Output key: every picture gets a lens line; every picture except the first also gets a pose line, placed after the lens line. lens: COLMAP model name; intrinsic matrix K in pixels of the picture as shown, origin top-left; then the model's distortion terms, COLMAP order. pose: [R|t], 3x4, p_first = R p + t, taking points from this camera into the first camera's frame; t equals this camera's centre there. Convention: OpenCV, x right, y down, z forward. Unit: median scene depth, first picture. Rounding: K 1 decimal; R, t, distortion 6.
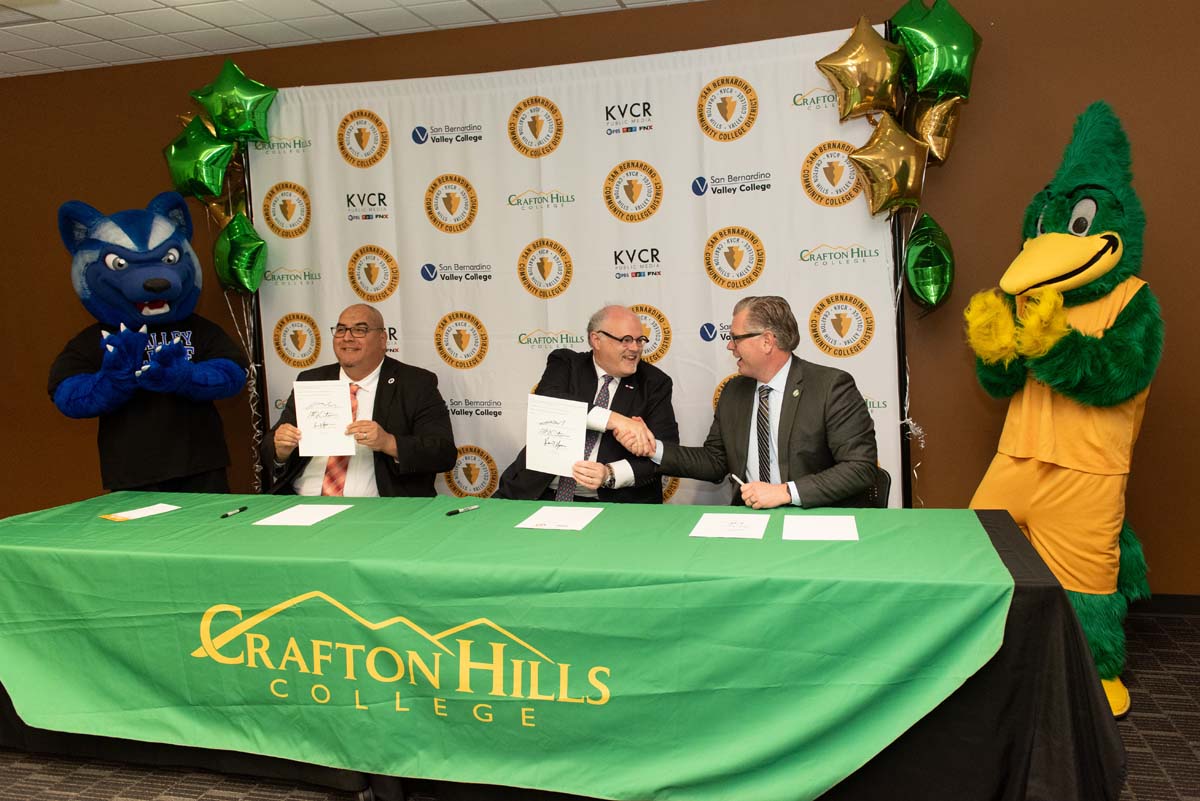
lens RADIAL K [[894.5, 0, 639.9], [0, 894.5, 373.6], [0, 0, 1]] dist [0.008642, -0.001639]
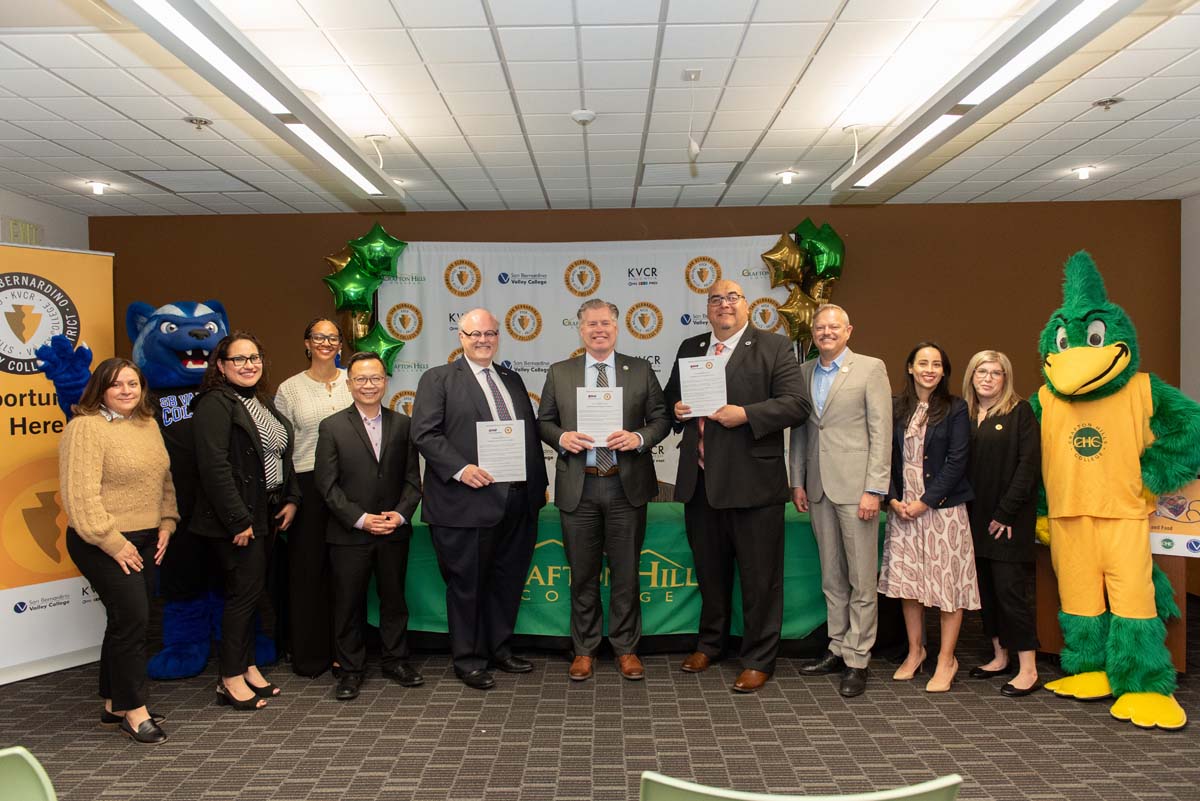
lens RADIAL K [[832.5, 0, 608.8], [0, 832.5, 411.0], [0, 0, 1]] dist [0.004974, -0.000867]
pose [[0.975786, 0.013100, 0.218333, -0.411429], [-0.001738, 0.998638, -0.052151, 0.042801], [-0.218719, 0.050509, 0.974480, -0.475275]]
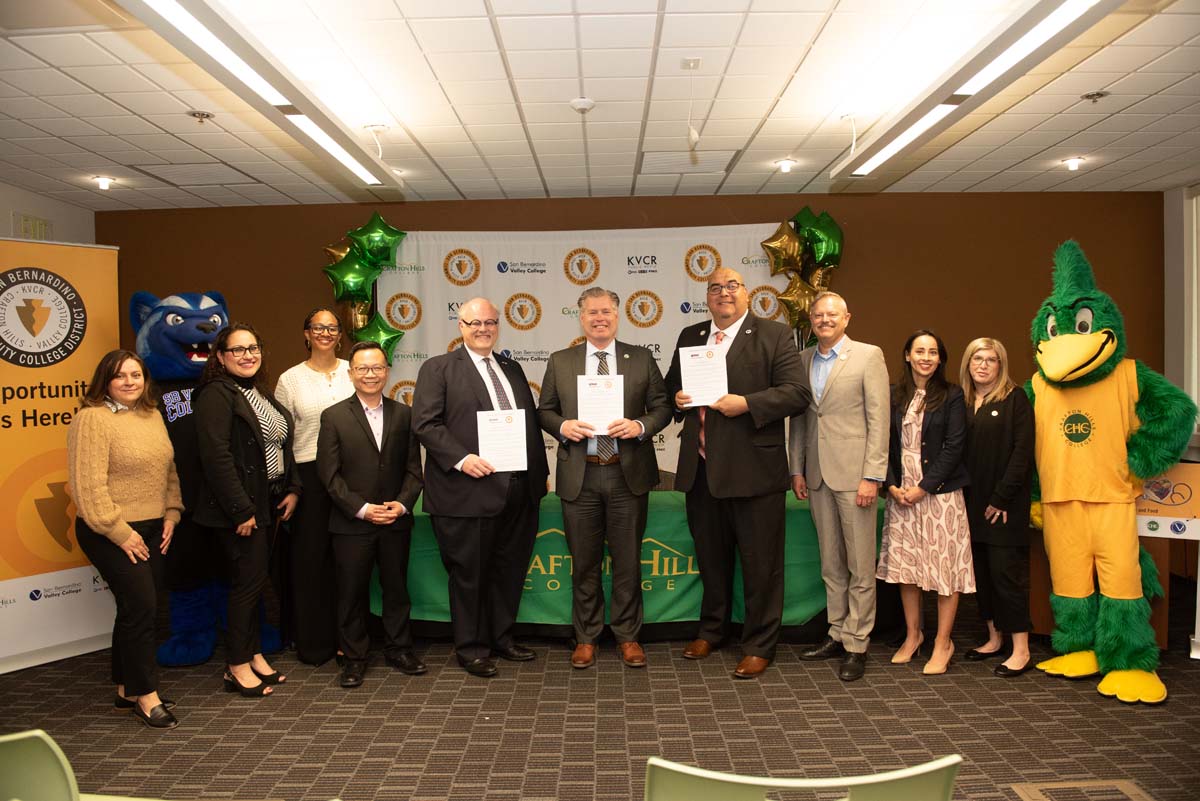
lens RADIAL K [[832.5, 0, 615.1], [0, 832.5, 414.0], [0, 0, 1]] dist [0.004974, -0.000867]
pose [[0.974249, 0.003761, 0.225444, -0.412051], [0.004266, 0.999374, -0.035107, 0.042942], [-0.225435, 0.035164, 0.973623, -0.477829]]
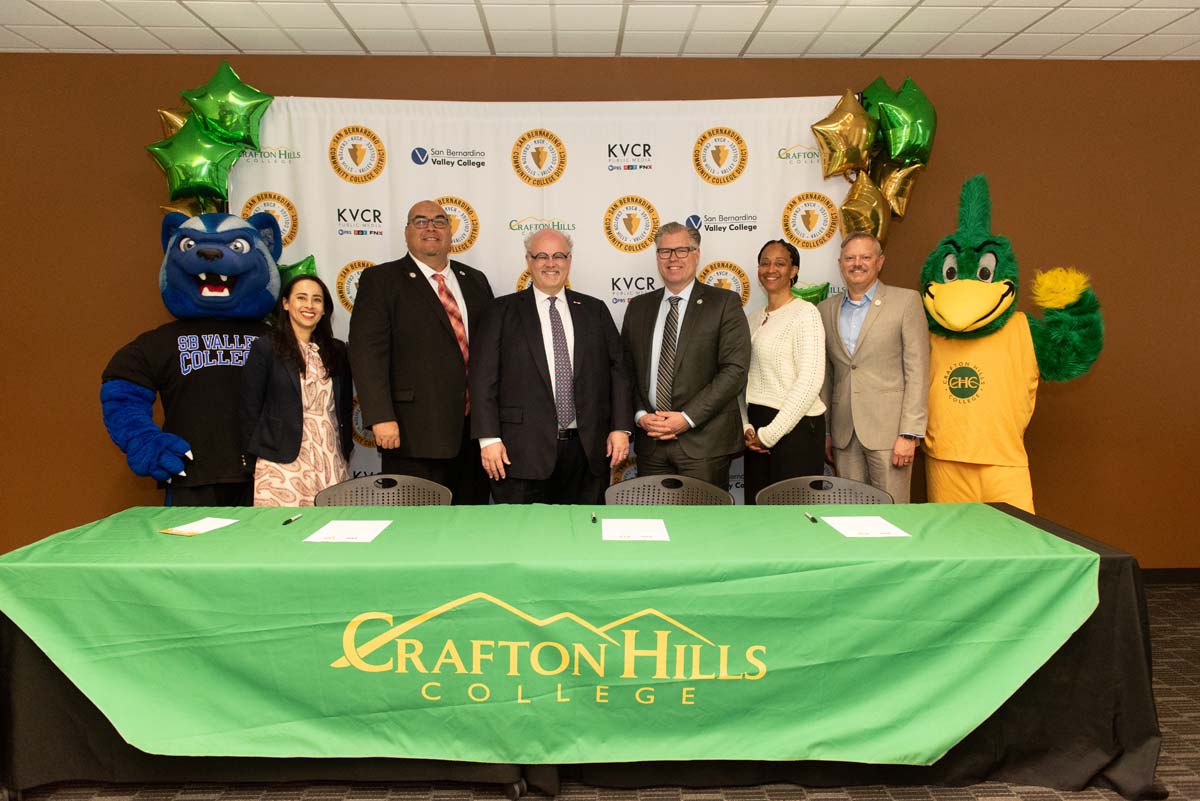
lens RADIAL K [[832.5, 0, 602.9], [0, 832.5, 398.8], [0, 0, 1]] dist [0.004974, -0.000867]
pose [[0.965912, 0.009272, 0.258703, -0.310889], [-0.009471, 0.999955, -0.000477, 0.011714], [-0.258696, -0.001990, 0.965957, 0.023225]]
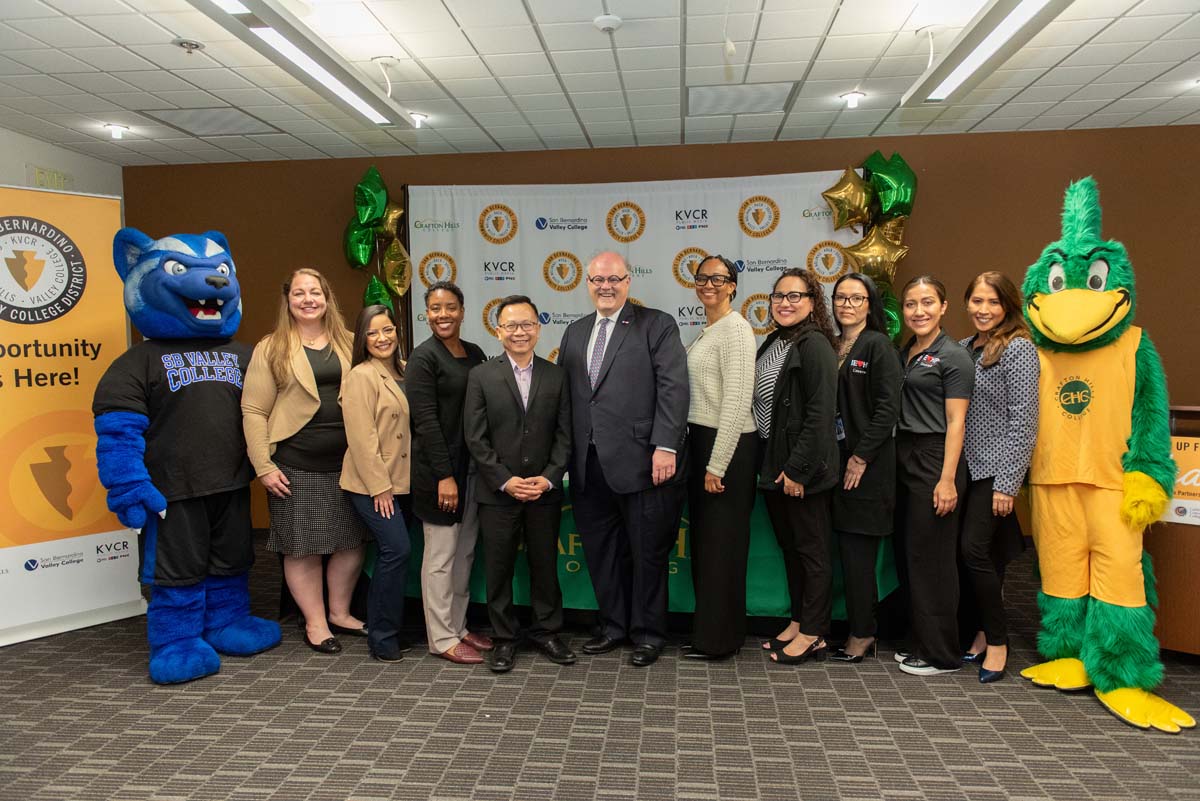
lens RADIAL K [[832.5, 0, 609.1], [0, 832.5, 410.0], [0, 0, 1]] dist [0.004974, -0.000867]
pose [[0.991654, 0.010296, 0.128513, -0.331973], [-0.009023, 0.999904, -0.010482, 0.051530], [-0.128609, 0.009235, 0.991652, -0.371380]]
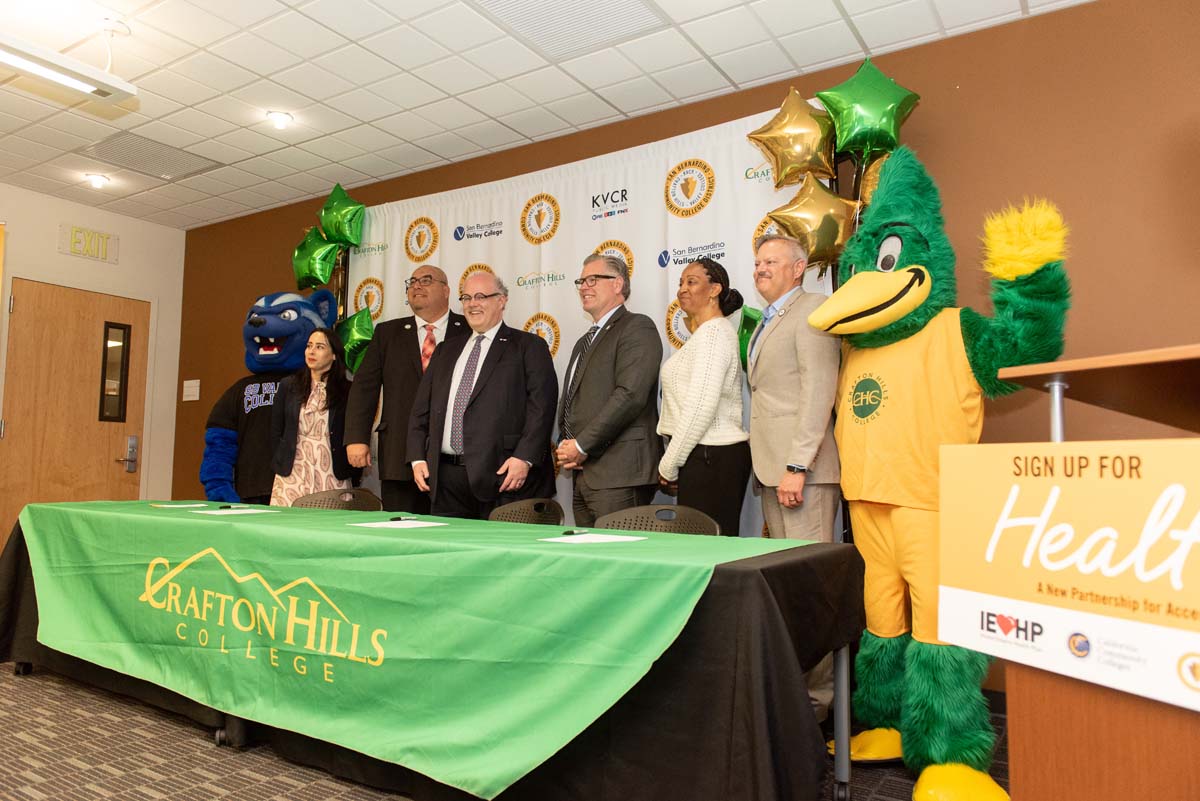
lens RADIAL K [[820.8, 0, 579.8], [0, 820.8, 393.9], [0, 0, 1]] dist [0.018579, -0.011669]
pose [[0.936729, 0.018100, -0.349587, 0.324106], [-0.074154, 0.986259, -0.147632, 0.107900], [0.342111, 0.164215, 0.925199, 0.069022]]
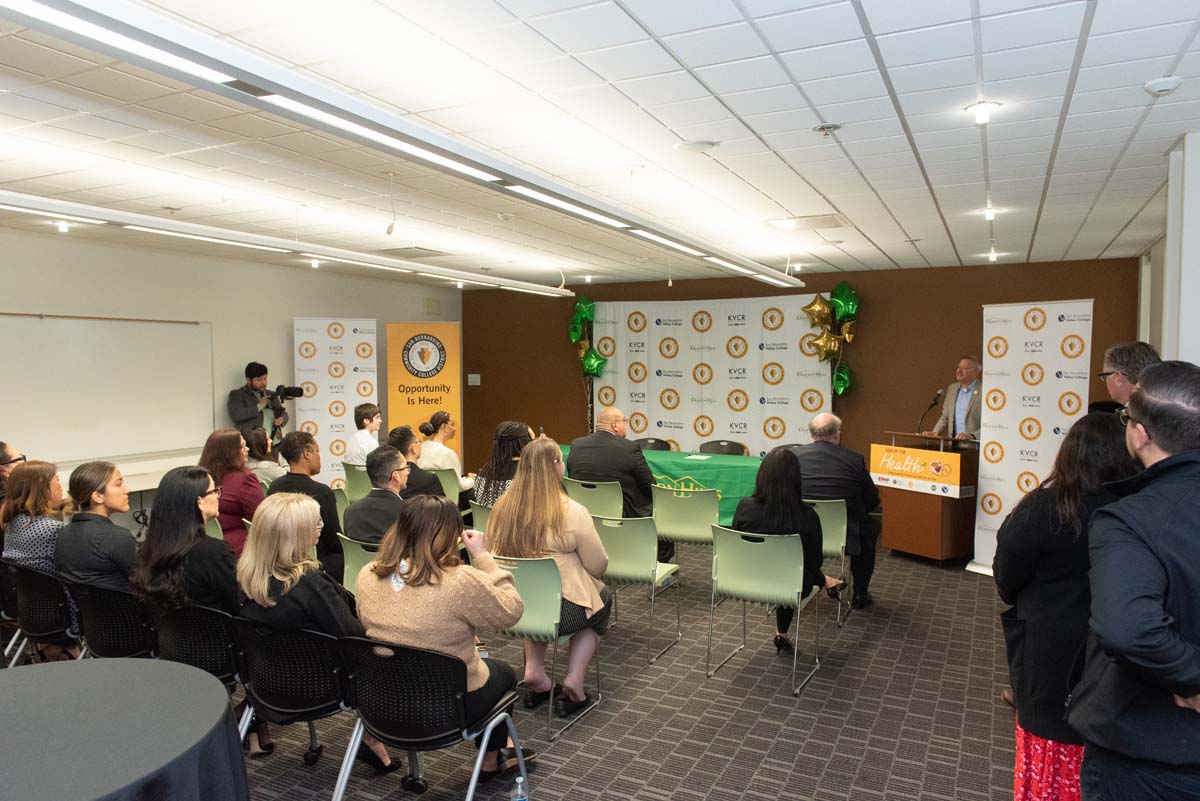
lens RADIAL K [[820.8, 0, 590.8], [0, 820.8, 394.7], [0, 0, 1]] dist [0.018579, -0.011669]
pose [[0.970684, 0.043243, -0.236437, 0.159606], [-0.051305, 0.998289, -0.028049, 0.032497], [0.234820, 0.039358, 0.971242, -1.539555]]
